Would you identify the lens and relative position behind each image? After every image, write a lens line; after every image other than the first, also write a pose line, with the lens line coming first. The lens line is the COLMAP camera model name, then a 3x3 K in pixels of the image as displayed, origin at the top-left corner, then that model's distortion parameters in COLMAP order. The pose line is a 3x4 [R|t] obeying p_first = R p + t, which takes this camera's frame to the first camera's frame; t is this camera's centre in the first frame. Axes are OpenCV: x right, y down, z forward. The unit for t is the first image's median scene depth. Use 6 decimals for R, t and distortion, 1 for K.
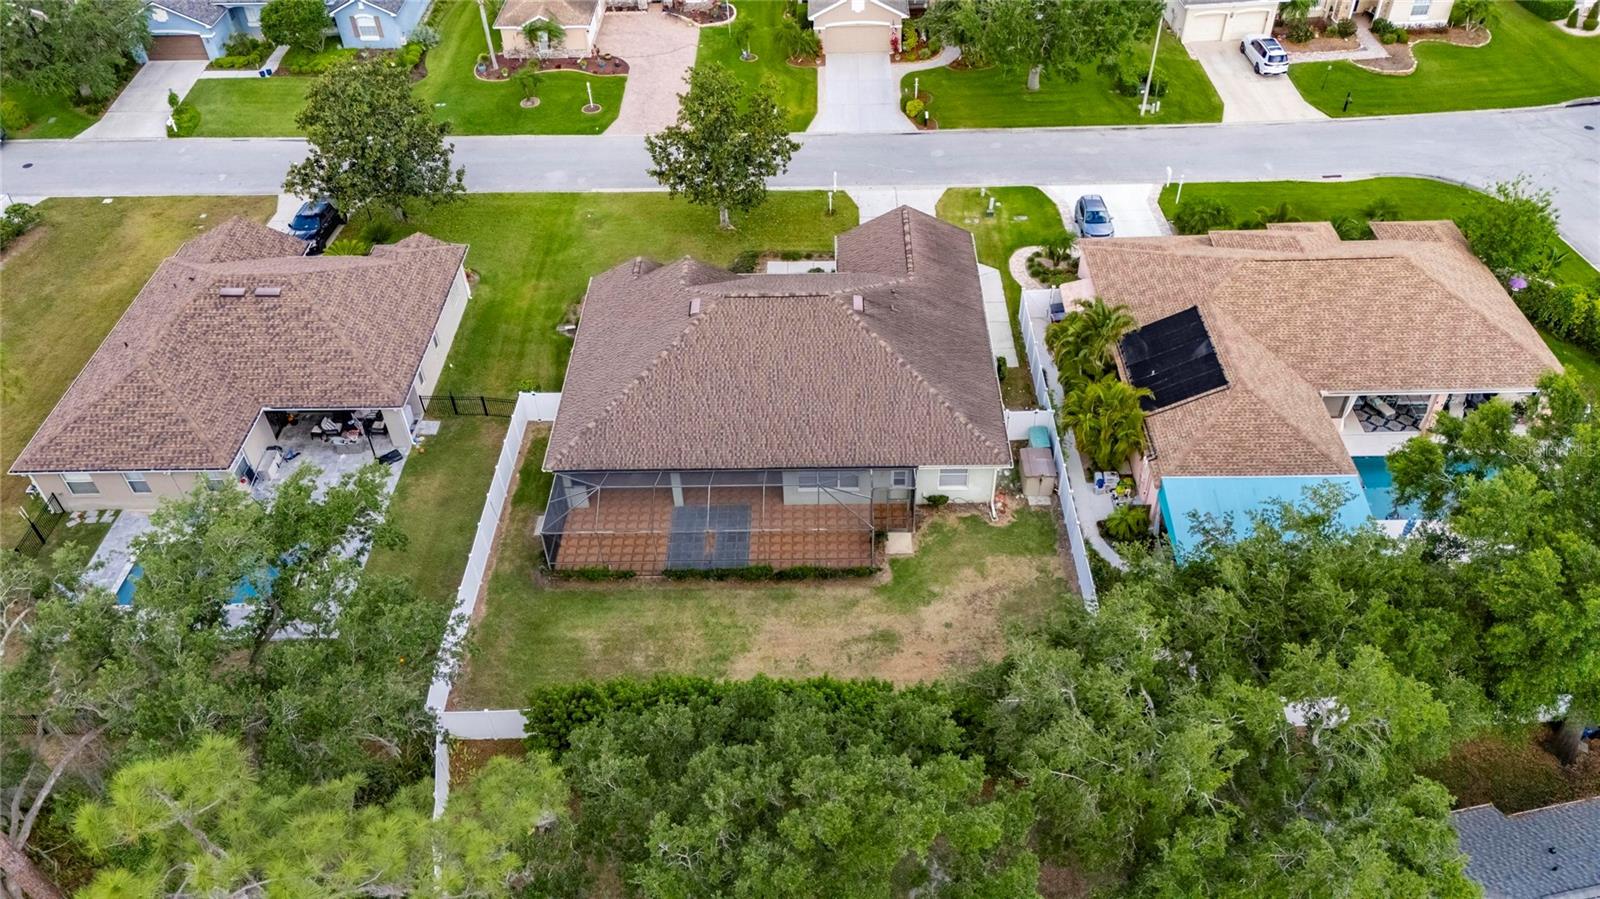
lens RADIAL K [[1169.9, 0, 804.5], [0, 1169.9, 454.5], [0, 0, 1]] dist [0.077656, -0.074841]
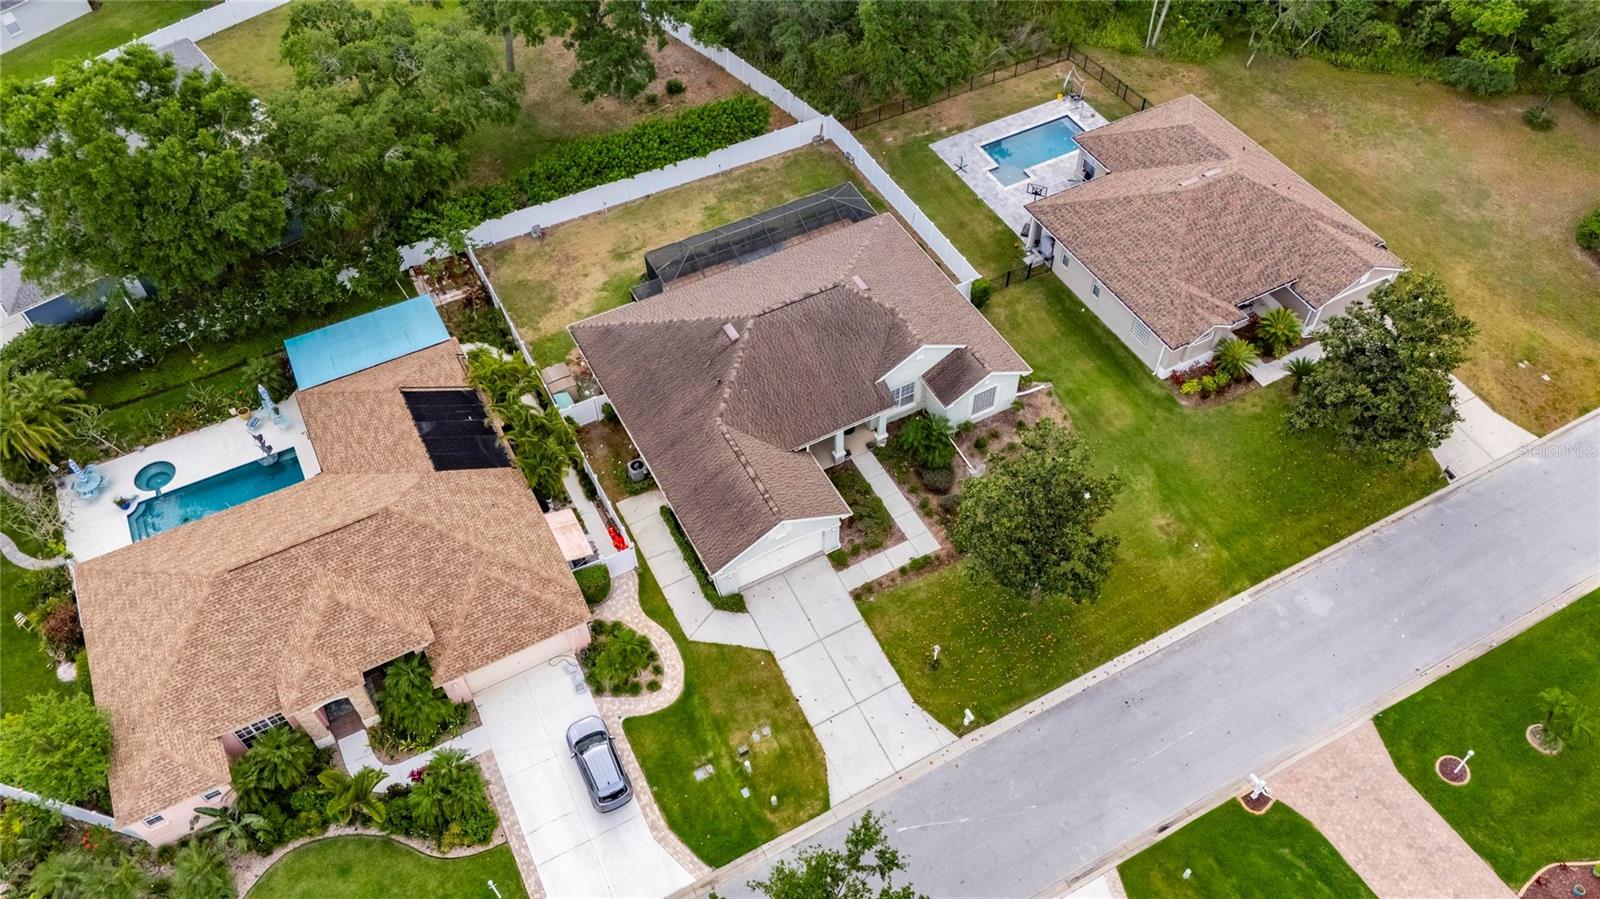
lens RADIAL K [[1169.9, 0, 810.1], [0, 1169.9, 460.7], [0, 0, 1]] dist [0.077656, -0.074841]
pose [[-0.876983, 0.392954, -0.276563, 0.259310], [-0.299008, 0.004281, 0.954241, -0.936140], [0.376157, 0.919548, 0.113743, 0.793149]]
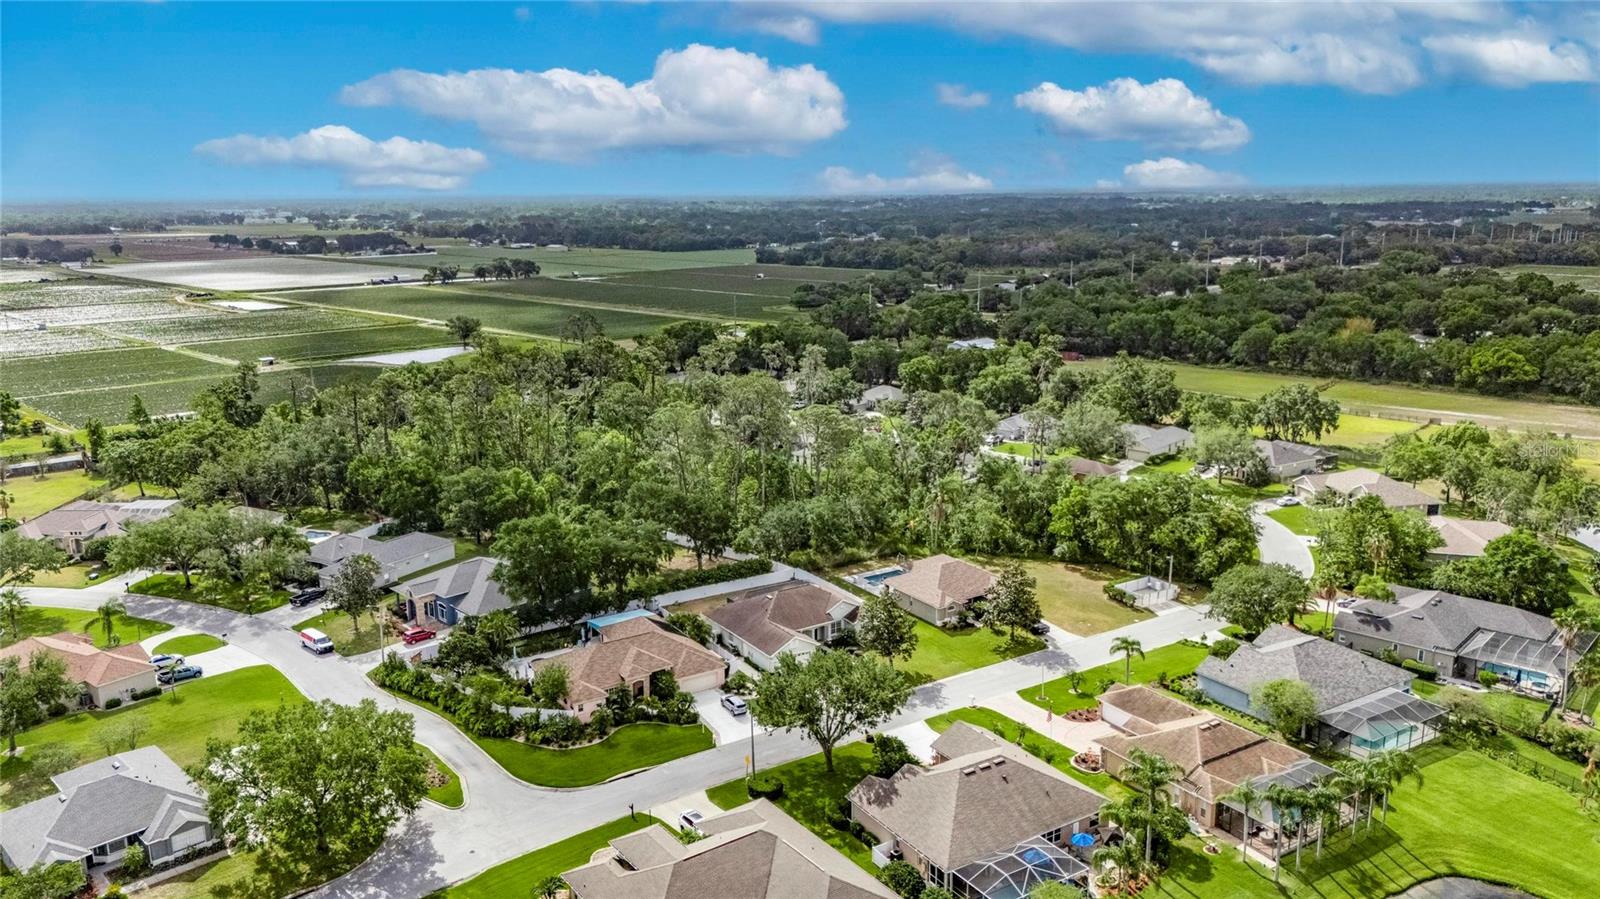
lens RADIAL K [[1169.9, 0, 812.2], [0, 1169.9, 449.8], [0, 0, 1]] dist [0.077656, -0.074841]
pose [[-0.837784, 0.149892, -0.525024, 1.108591], [-0.344970, 0.600030, 0.721776, -1.927376], [0.423219, 0.785809, -0.450987, 1.609950]]
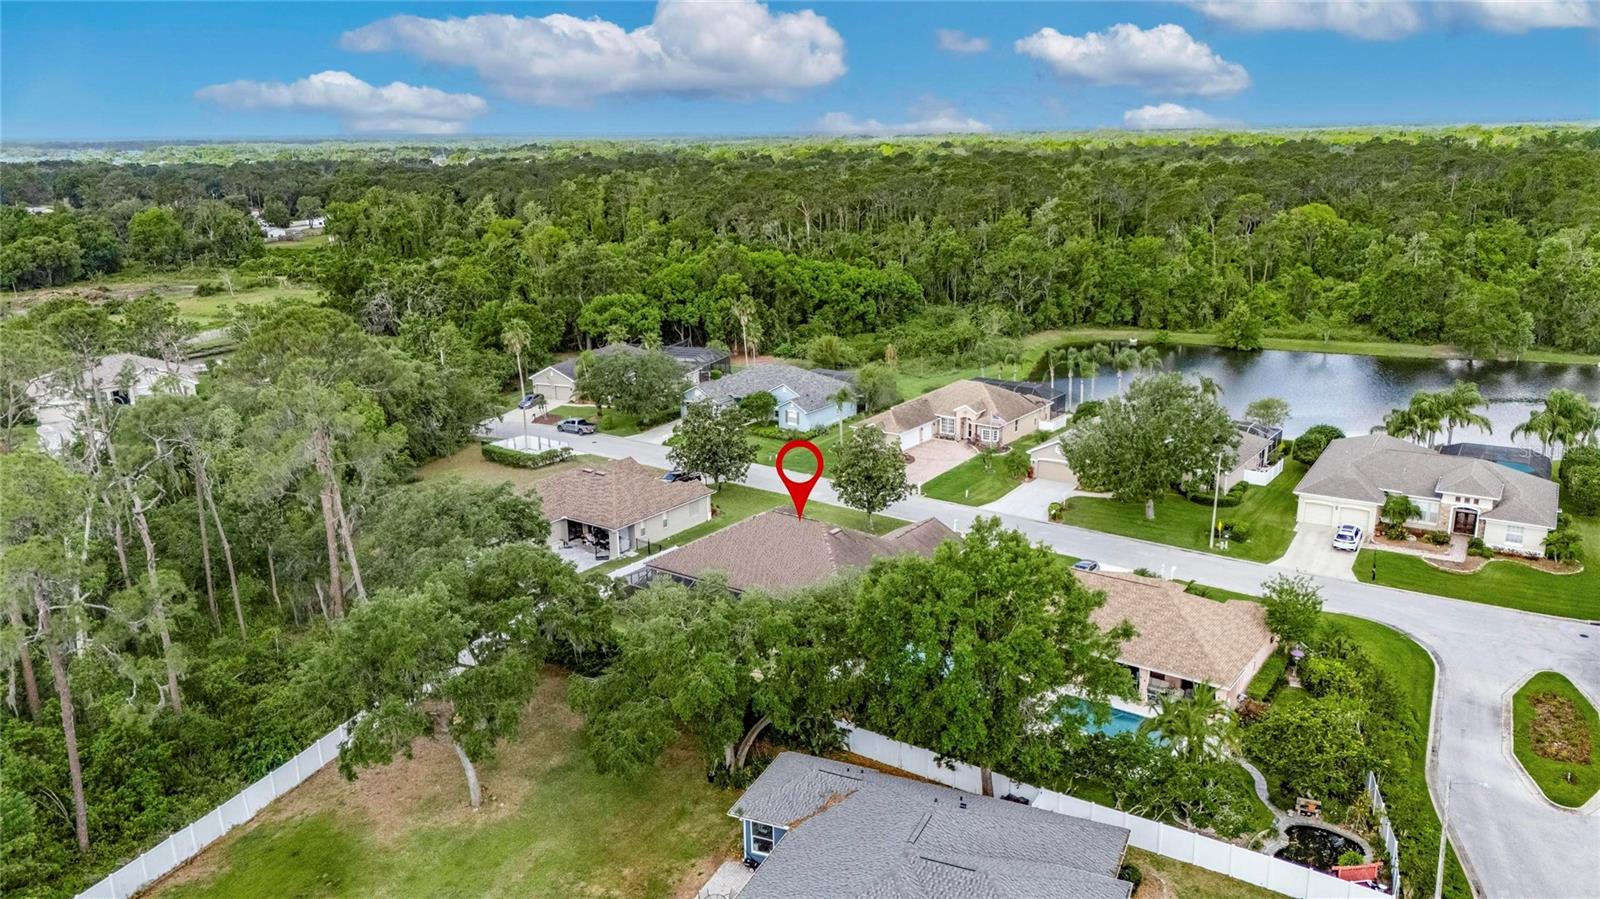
lens RADIAL K [[1169.9, 0, 799.7], [0, 1169.9, 448.3], [0, 0, 1]] dist [0.077656, -0.074841]
pose [[0.812433, 0.166235, -0.558854, 0.740694], [-0.396968, 0.859736, -0.321357, 0.266365], [0.427047, 0.482928, 0.764468, -0.313349]]
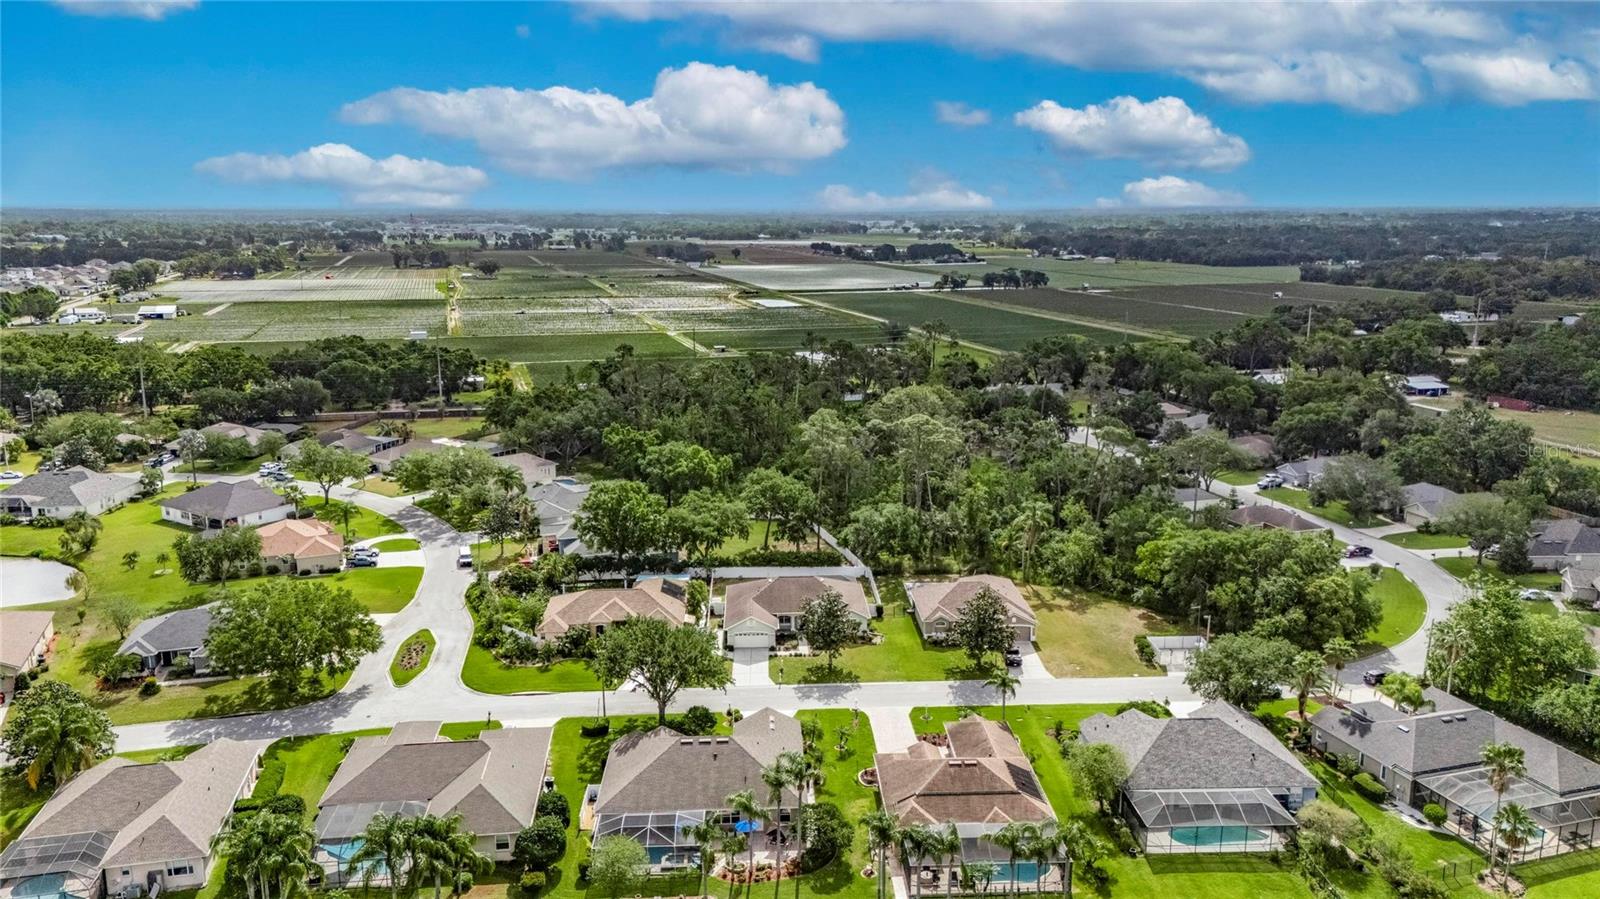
lens RADIAL K [[1169.9, 0, 807.7], [0, 1169.9, 449.5], [0, 0, 1]] dist [0.077656, -0.074841]
pose [[-0.998082, 0.037566, -0.049200, 0.067246], [-0.017885, 0.585919, 0.810172, -2.242688], [0.059262, 0.809498, -0.584123, 1.991317]]
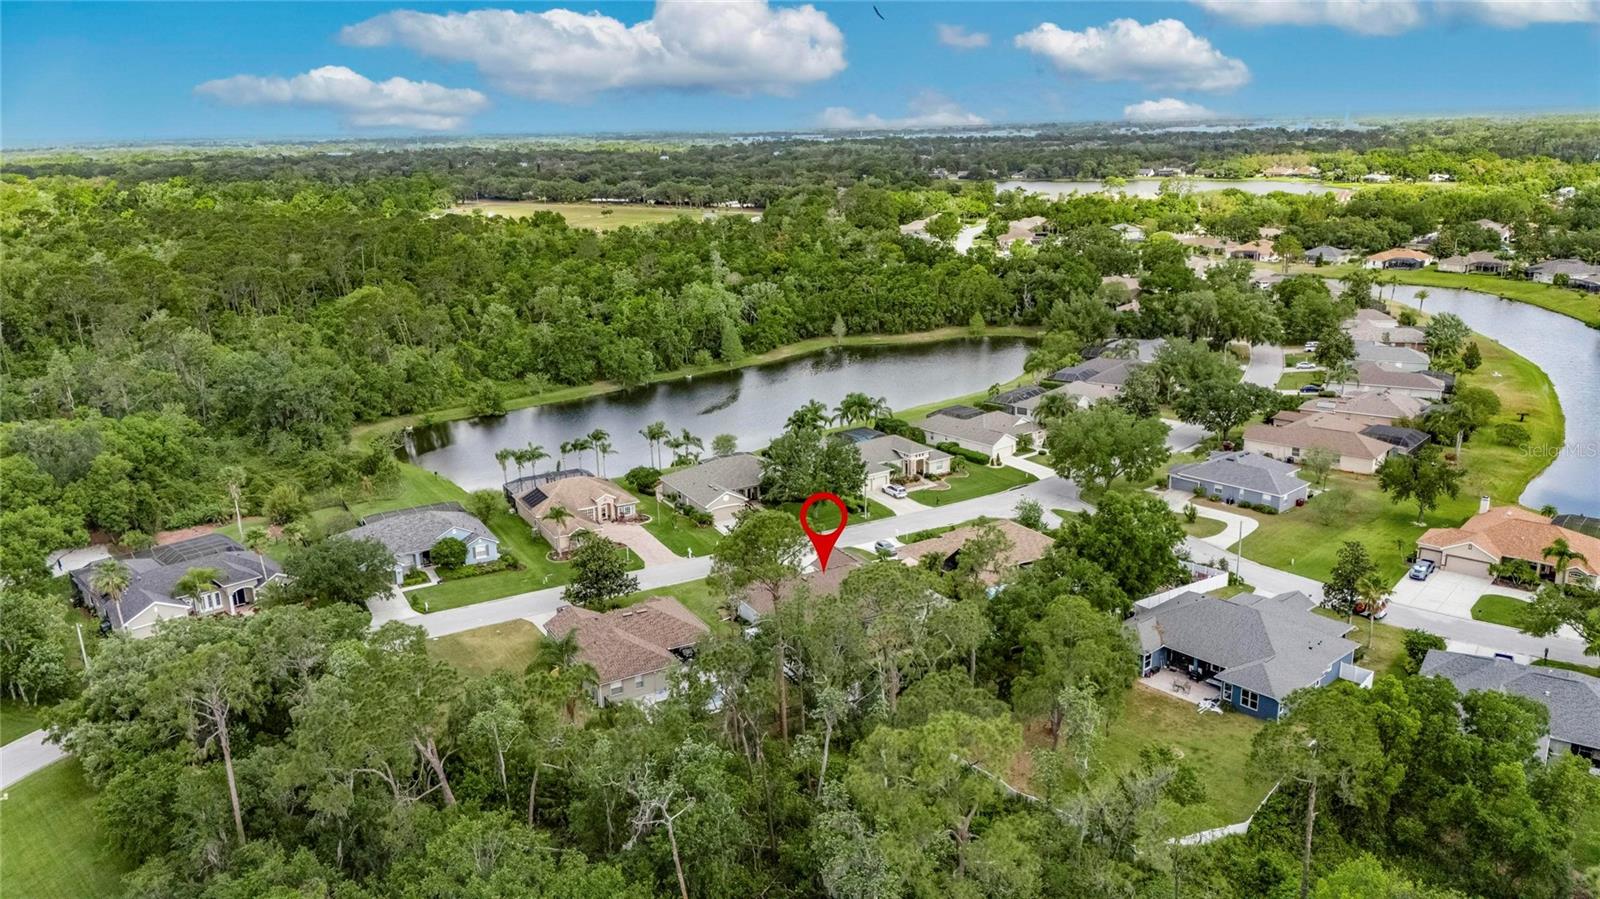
lens RADIAL K [[1169.9, 0, 804.8], [0, 1169.9, 443.6], [0, 0, 1]] dist [0.077656, -0.074841]
pose [[0.869888, -0.124648, 0.477240, -1.016929], [0.332593, 0.862726, -0.380901, 0.473751], [-0.364249, 0.490068, 0.791932, -0.943811]]
